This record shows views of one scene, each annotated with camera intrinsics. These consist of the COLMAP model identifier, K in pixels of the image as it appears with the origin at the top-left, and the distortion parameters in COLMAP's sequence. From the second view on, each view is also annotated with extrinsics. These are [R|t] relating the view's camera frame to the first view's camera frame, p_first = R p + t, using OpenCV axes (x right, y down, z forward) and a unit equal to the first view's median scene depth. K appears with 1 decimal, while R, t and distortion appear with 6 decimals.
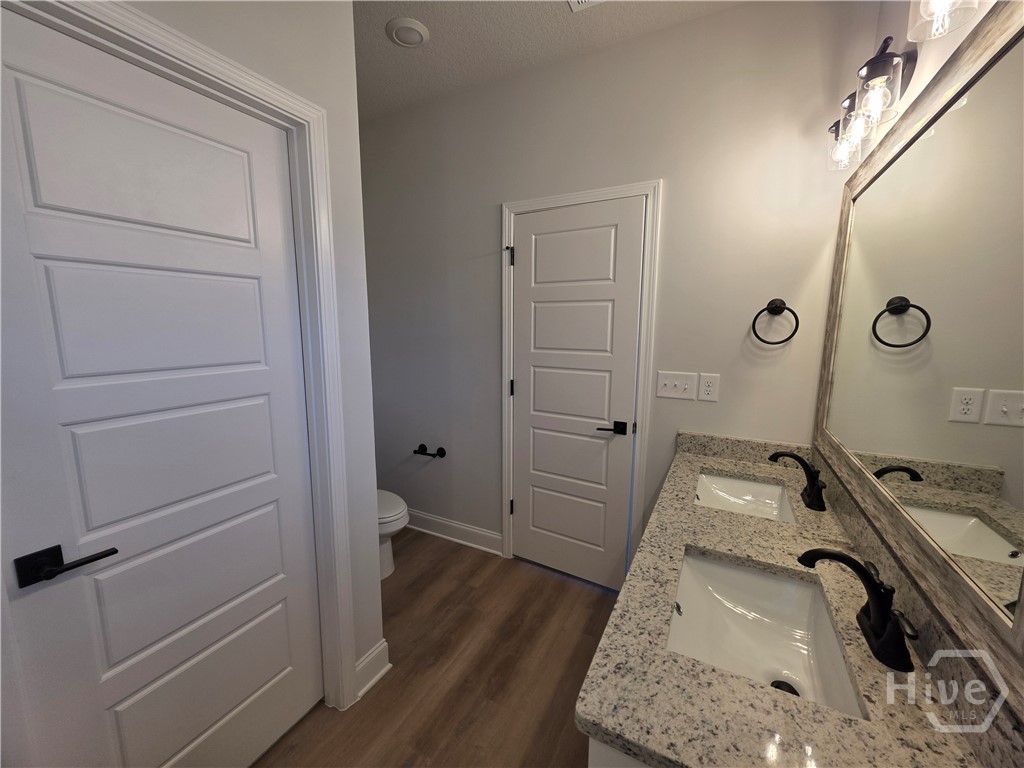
lens RADIAL K [[413.4, 0, 496.1], [0, 413.4, 382.0], [0, 0, 1]] dist [-0.006910, 0.001704]
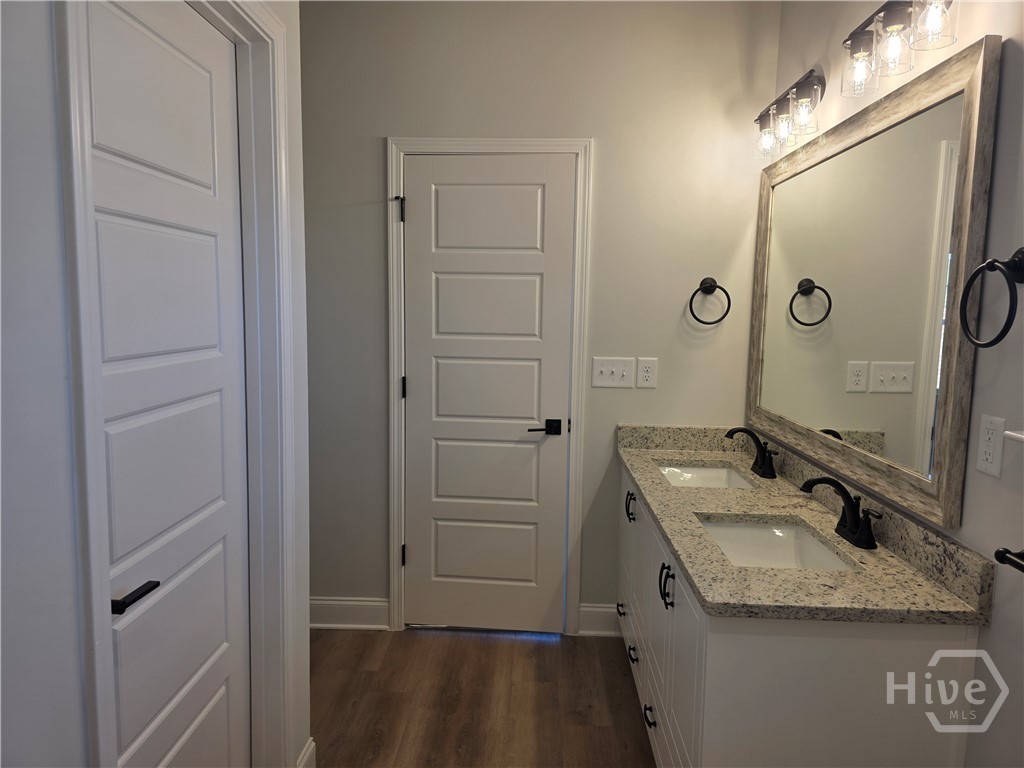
lens RADIAL K [[685.4, 0, 507.4], [0, 685.4, 375.4], [0, 0, 1]] dist [0.042909, -0.045682]
pose [[0.901349, -0.035646, 0.431625, -0.426122], [0.050189, 0.998490, -0.022347, 0.038236], [-0.430176, 0.041805, 0.901776, -0.232817]]
